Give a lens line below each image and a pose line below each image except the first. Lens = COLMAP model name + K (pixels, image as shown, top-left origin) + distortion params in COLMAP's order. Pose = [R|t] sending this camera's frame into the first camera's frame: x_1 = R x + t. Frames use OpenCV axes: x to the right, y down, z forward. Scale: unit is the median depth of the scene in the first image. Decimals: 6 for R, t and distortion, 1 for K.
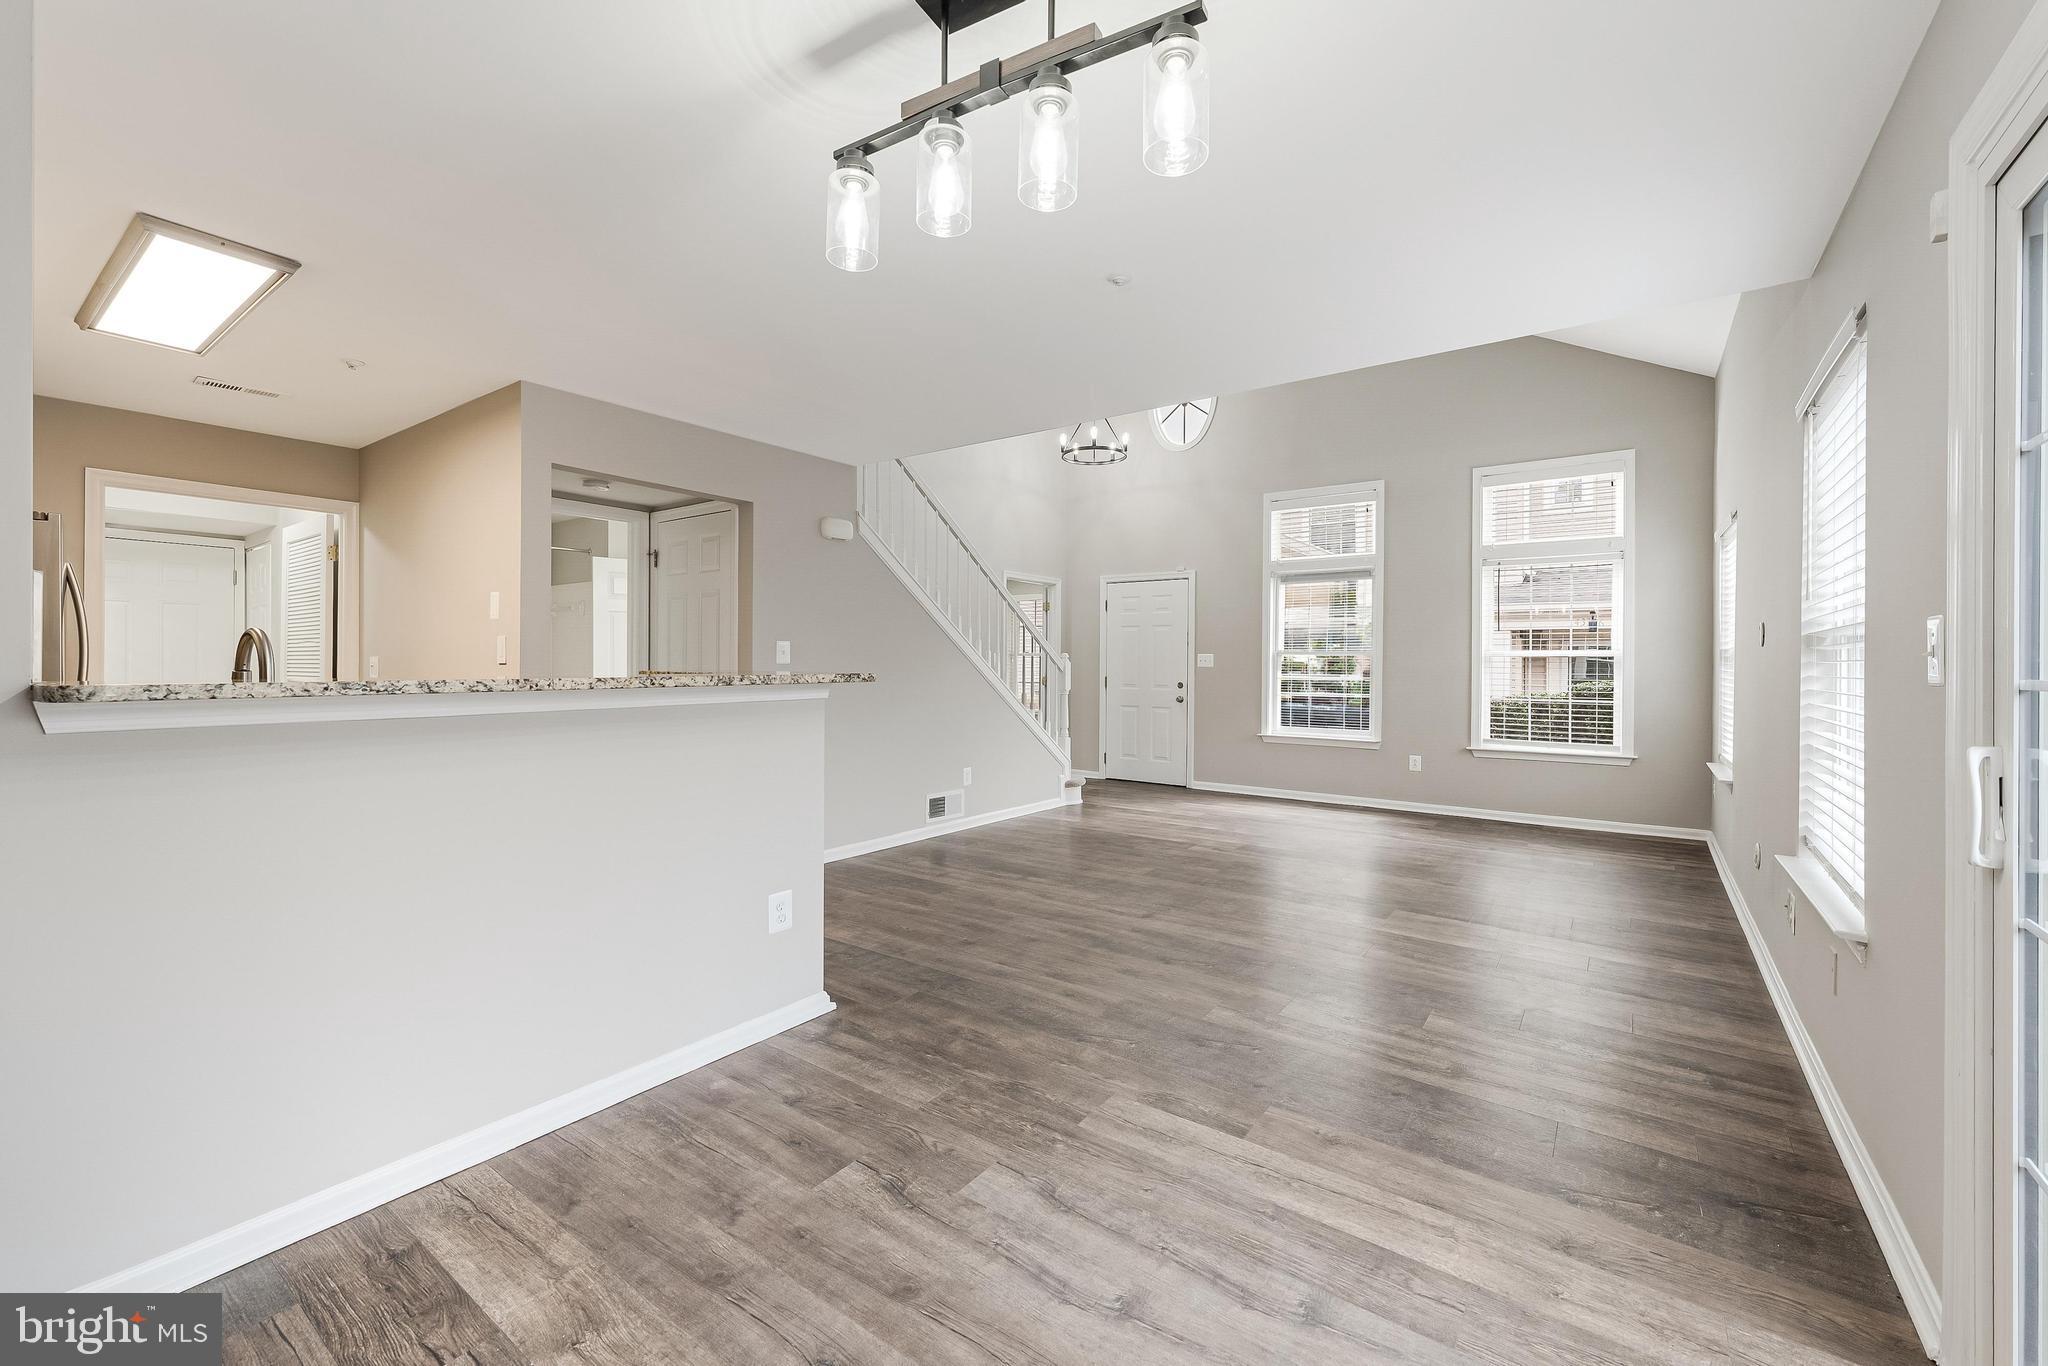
lens RADIAL K [[822.4, 0, 1036.0], [0, 822.4, 667.9], [0, 0, 1]] dist [0.006446, -0.000007]
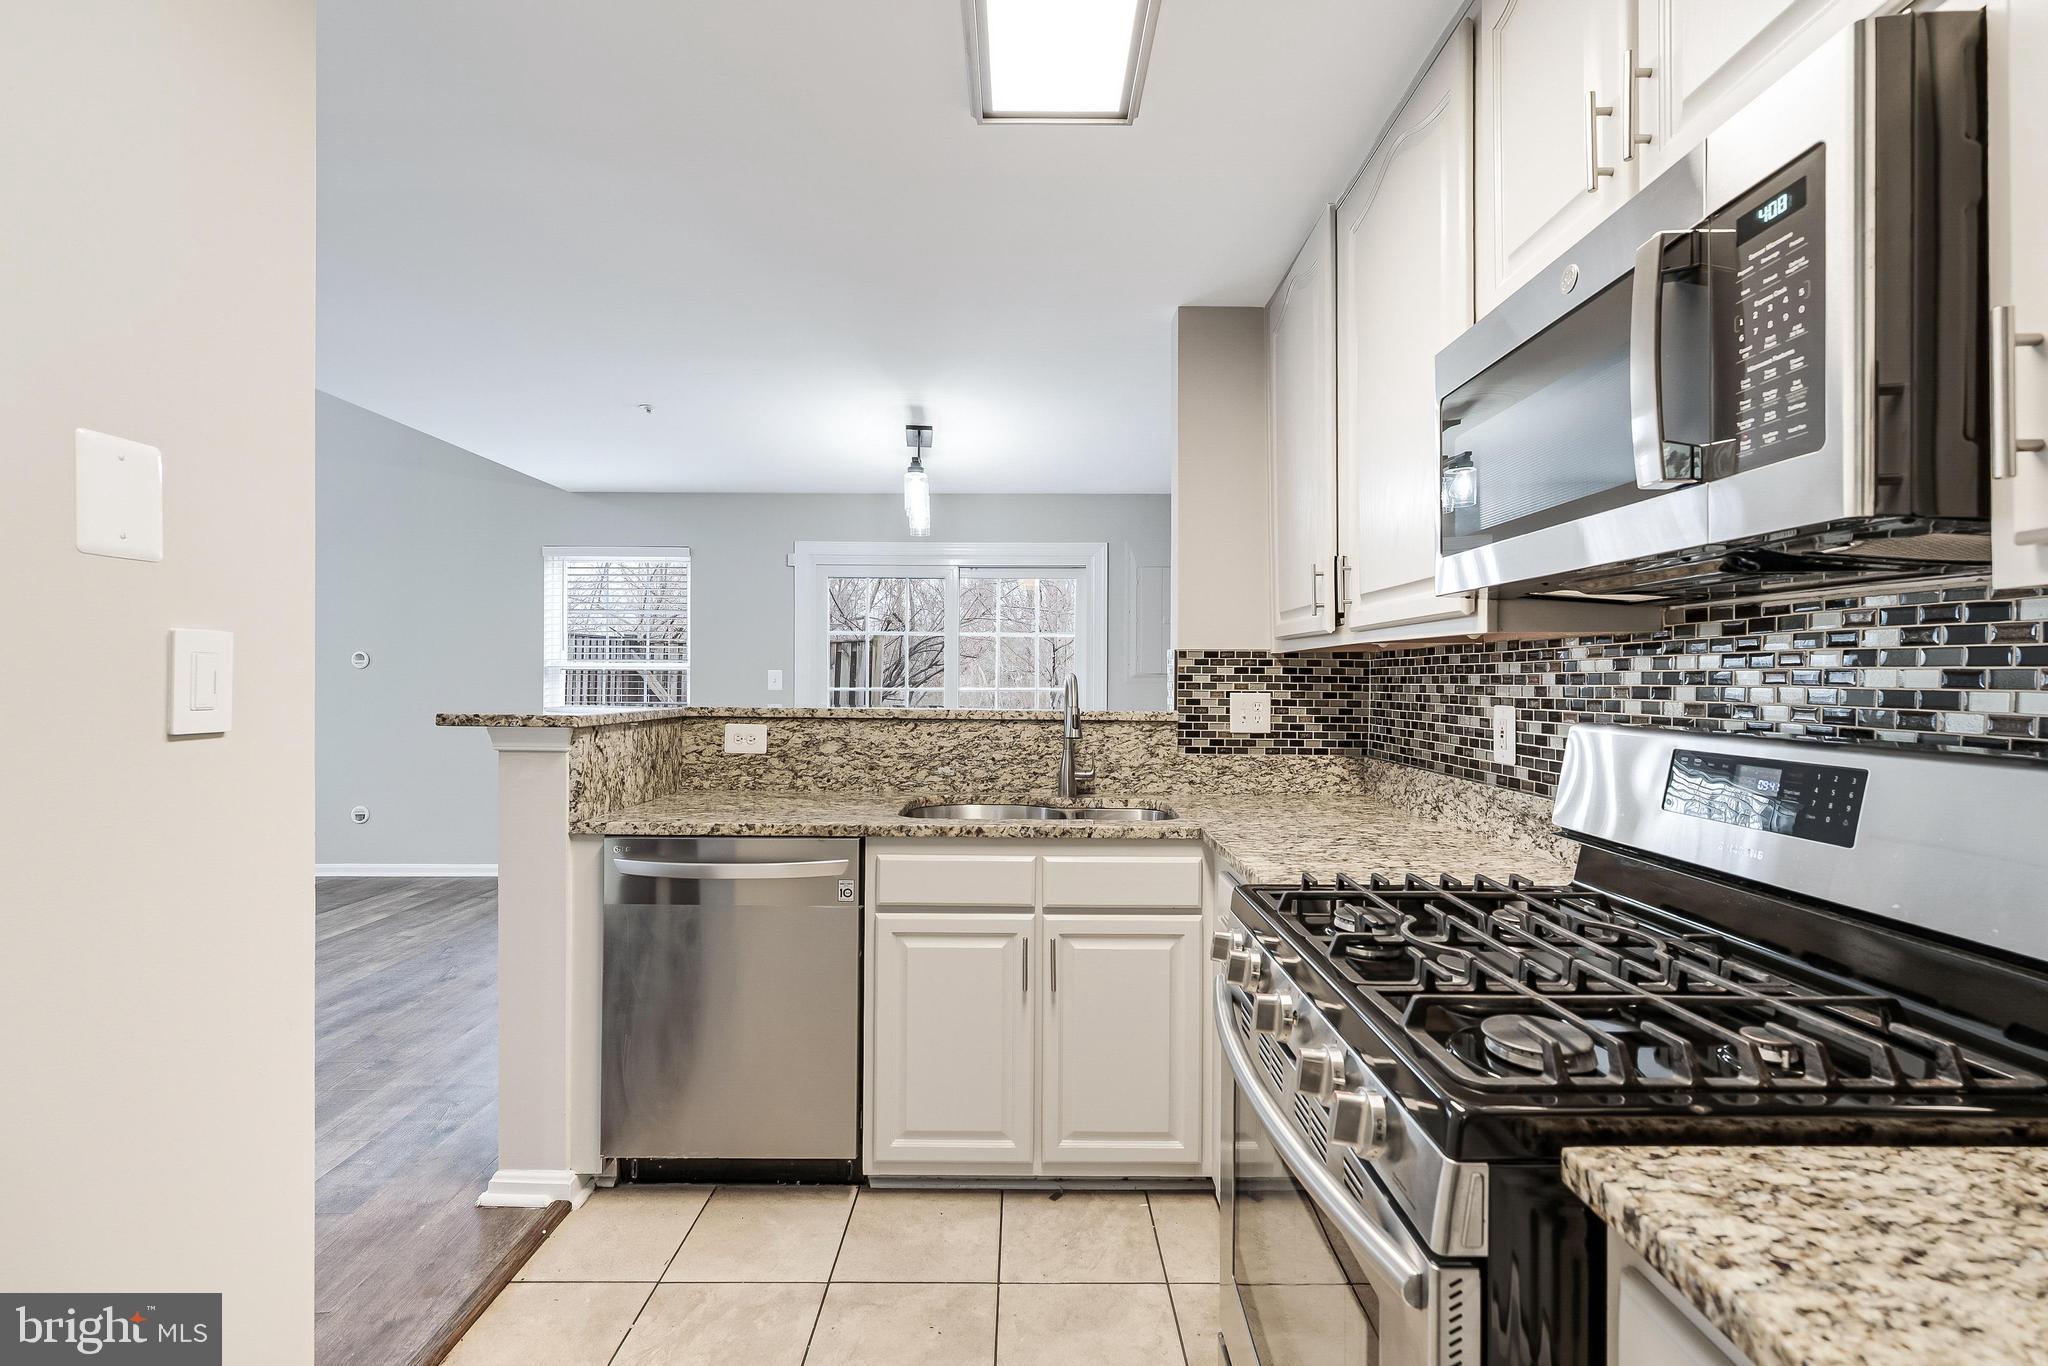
lens RADIAL K [[888.2, 0, 1030.7], [0, 888.2, 675.2], [0, 0, 1]] dist [0.010190, -0.000057]
pose [[-0.588626, -0.007033, 0.808375, -0.834094], [-0.003703, 0.999975, 0.006003, -0.021296], [-0.808397, 0.000540, -0.588638, 0.767172]]
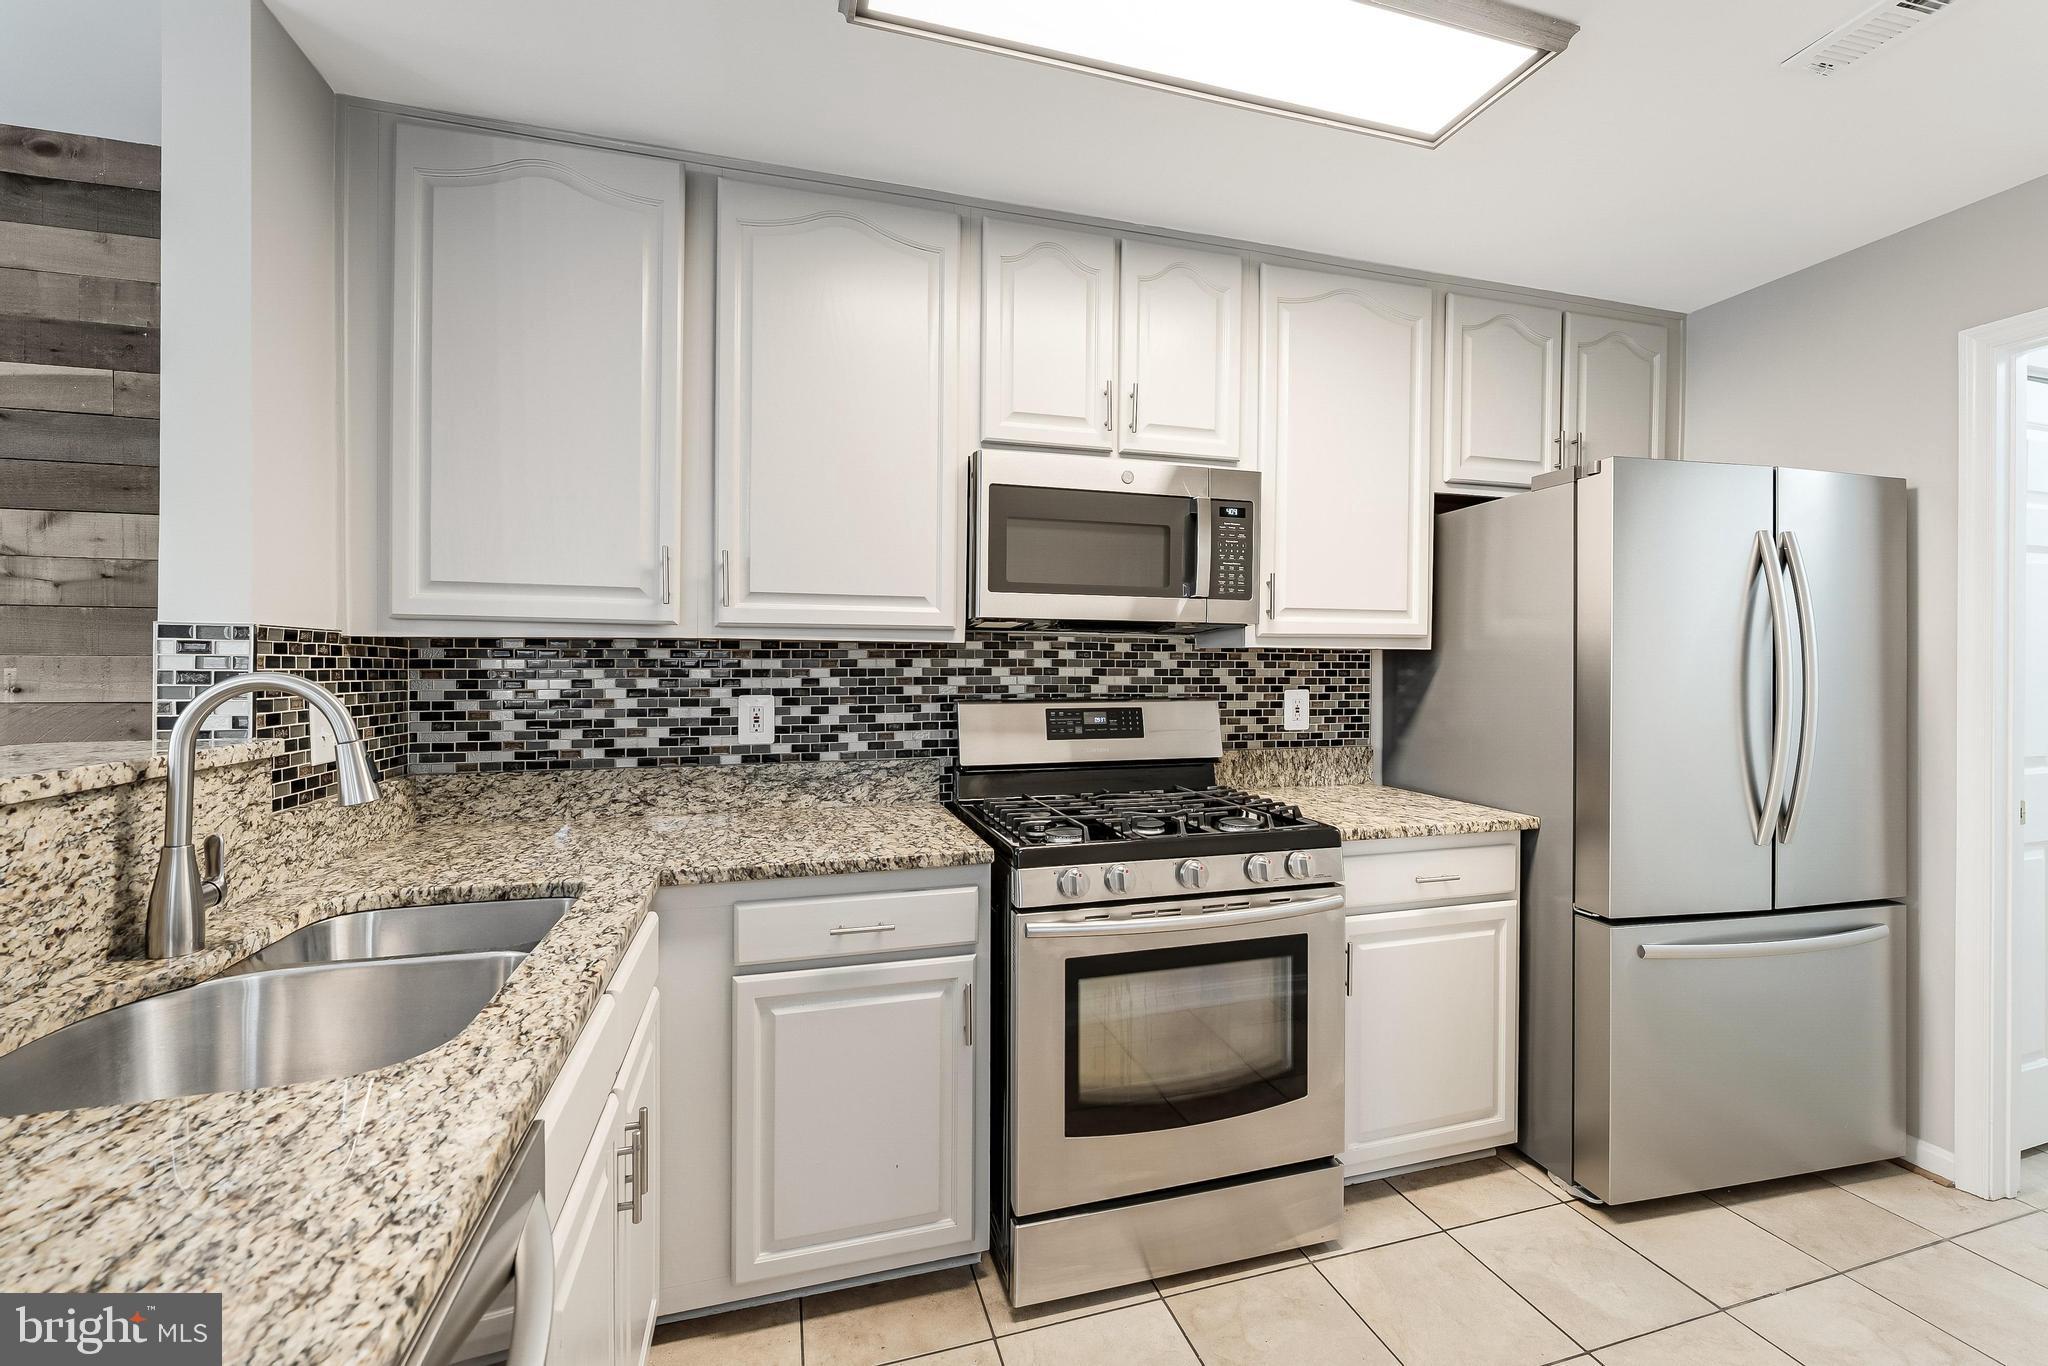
lens RADIAL K [[834.3, 0, 1031.1], [0, 834.3, 672.1], [0, 0, 1]] dist [-0.001743, -0.000827]
pose [[-0.607261, 0.000100, -0.794502, -0.332614], [-0.011364, 0.999897, 0.008811, -0.024066], [0.794421, 0.014379, -0.607197, 0.743327]]
